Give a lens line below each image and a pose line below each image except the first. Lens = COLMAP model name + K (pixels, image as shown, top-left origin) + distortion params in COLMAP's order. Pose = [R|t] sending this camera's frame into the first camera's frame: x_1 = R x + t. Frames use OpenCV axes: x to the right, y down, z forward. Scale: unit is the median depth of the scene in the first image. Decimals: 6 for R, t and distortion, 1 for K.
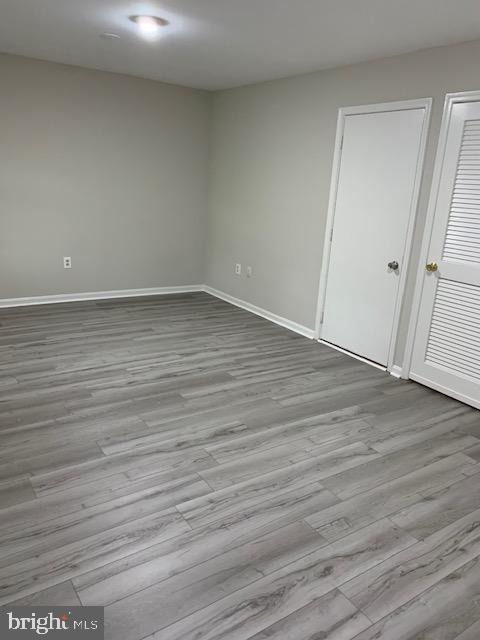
lens RADIAL K [[496.0, 0, 240.0], [0, 496.0, 320.0], [0, 0, 1]] dist [0.051433, -0.055750]
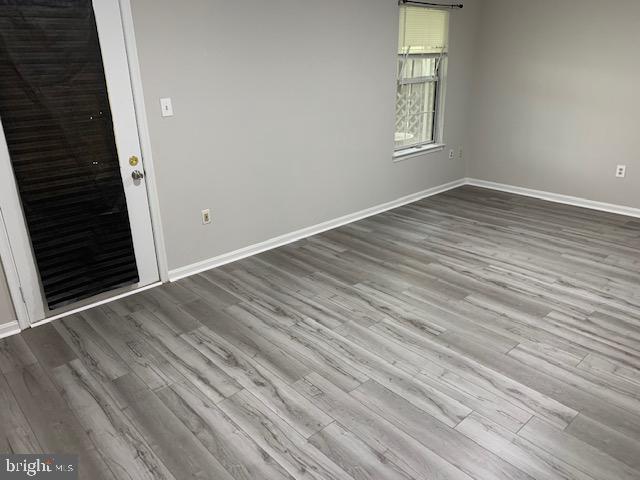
lens RADIAL K [[496.0, 0, 320.0], [0, 496.0, 240.0], [0, 0, 1]] dist [0.051433, -0.055750]
pose [[0.133114, 0.293798, -0.946553, 0.764586], [-0.249544, 0.934219, 0.254876, -0.141423], [0.959171, 0.202279, 0.197673, 0.452250]]
